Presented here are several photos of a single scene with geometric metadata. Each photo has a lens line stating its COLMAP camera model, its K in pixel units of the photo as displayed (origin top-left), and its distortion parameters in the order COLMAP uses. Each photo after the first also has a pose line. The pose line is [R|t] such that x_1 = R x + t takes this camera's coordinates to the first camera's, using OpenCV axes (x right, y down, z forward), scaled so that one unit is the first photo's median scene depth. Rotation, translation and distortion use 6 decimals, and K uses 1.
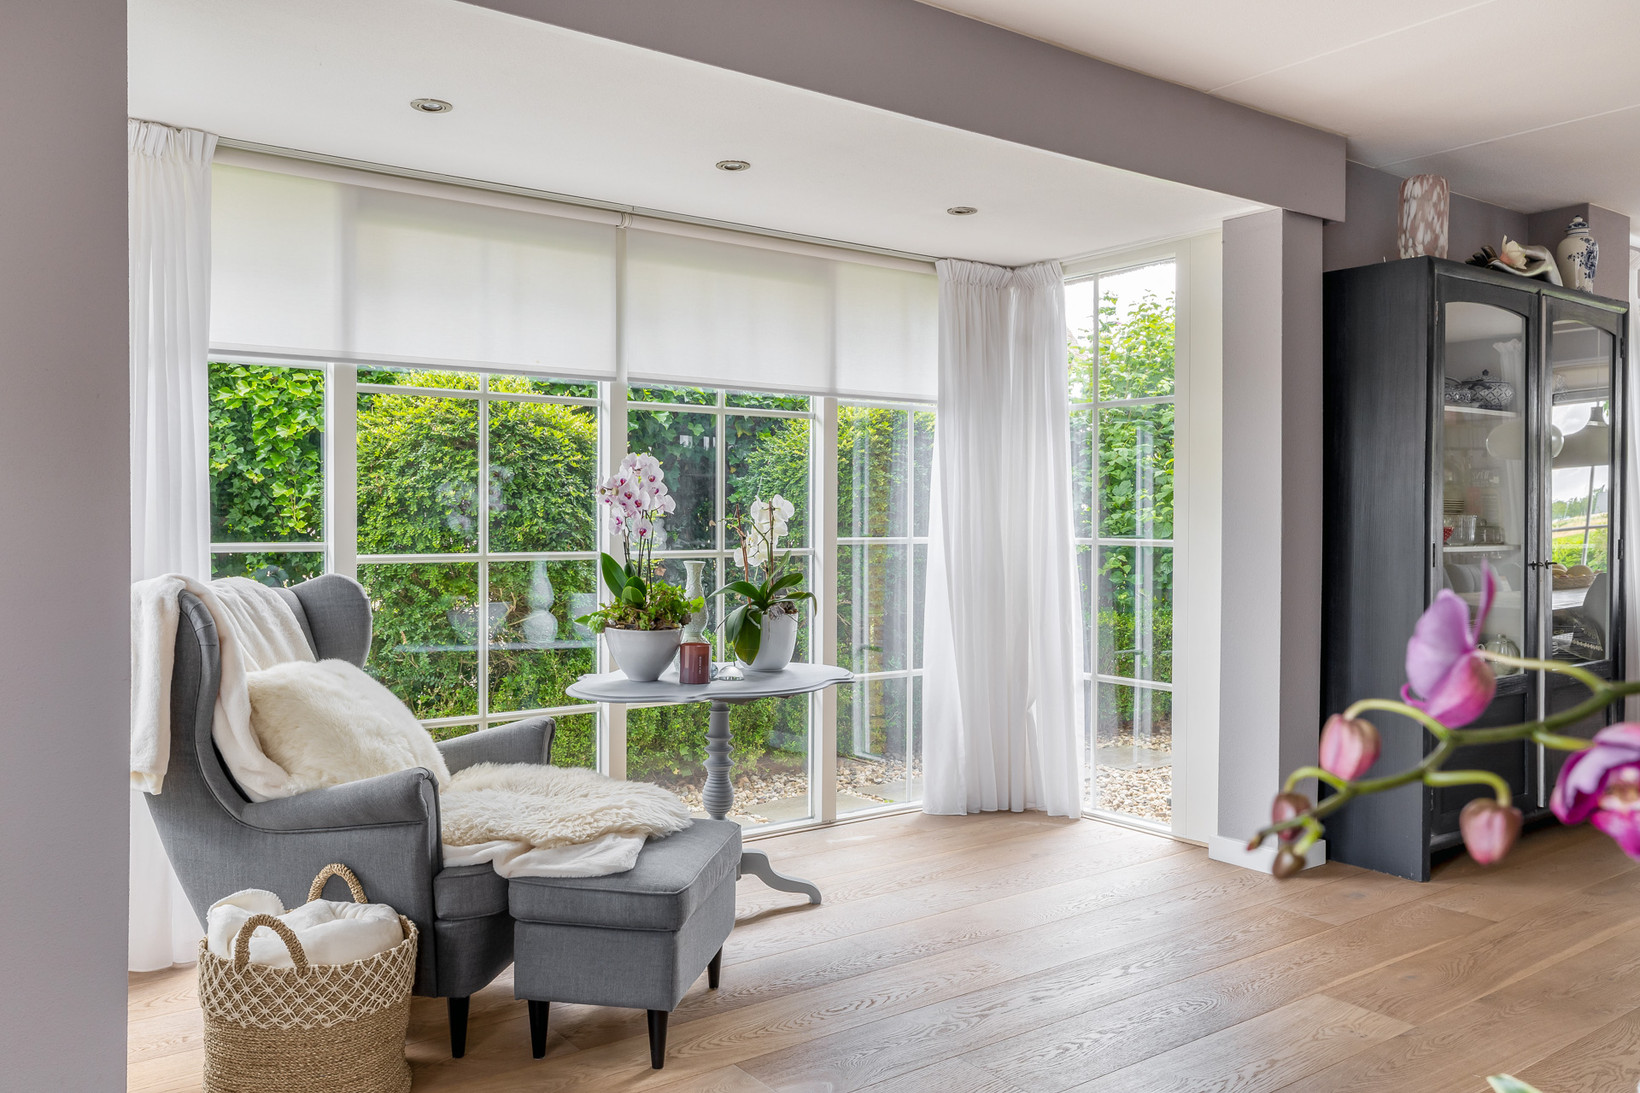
lens RADIAL K [[1329.5, 0, 820.0], [0, 1329.5, 546.5], [0, 0, 1]] dist [0.000237, 0.006946]
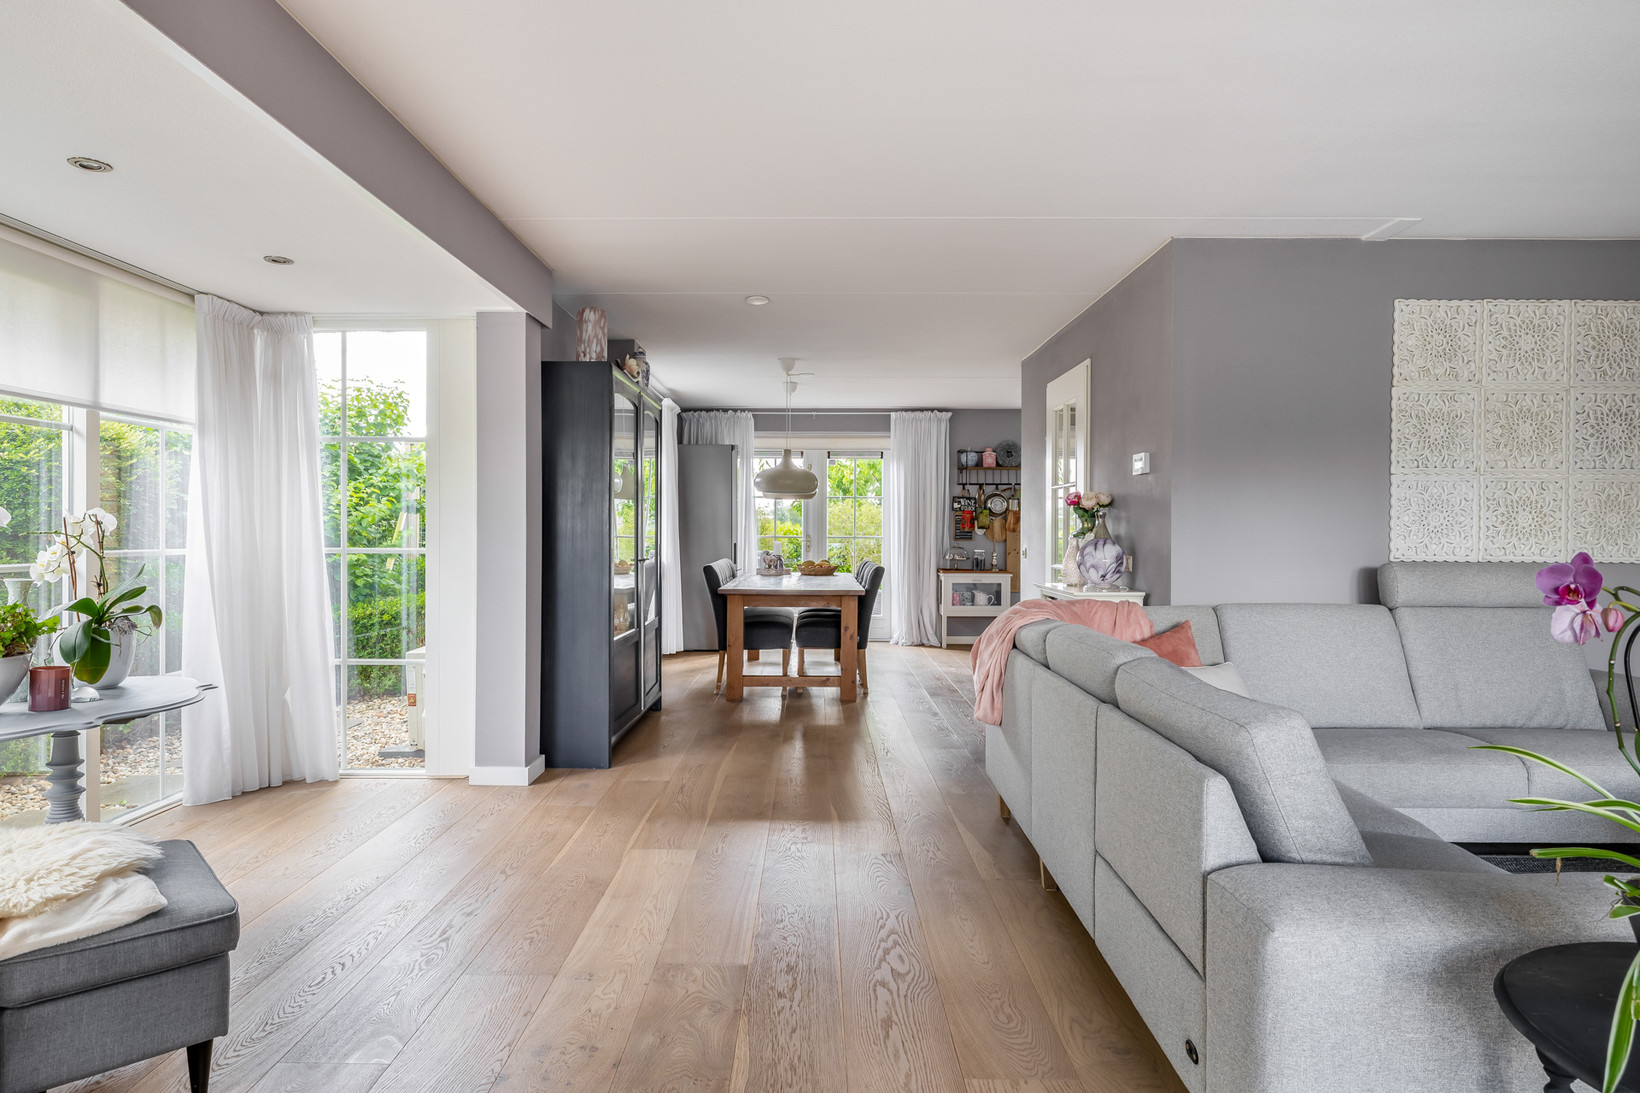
lens RADIAL K [[955.0, 0, 820.0], [0, 955.0, 546.5], [0, 0, 1]] dist [0.001613, 0.001175]
pose [[0.576600, -0.012409, 0.816932, -0.297138], [0.014967, 0.999877, 0.004624, -0.005700], [-0.816889, 0.009561, 0.576715, 0.157501]]
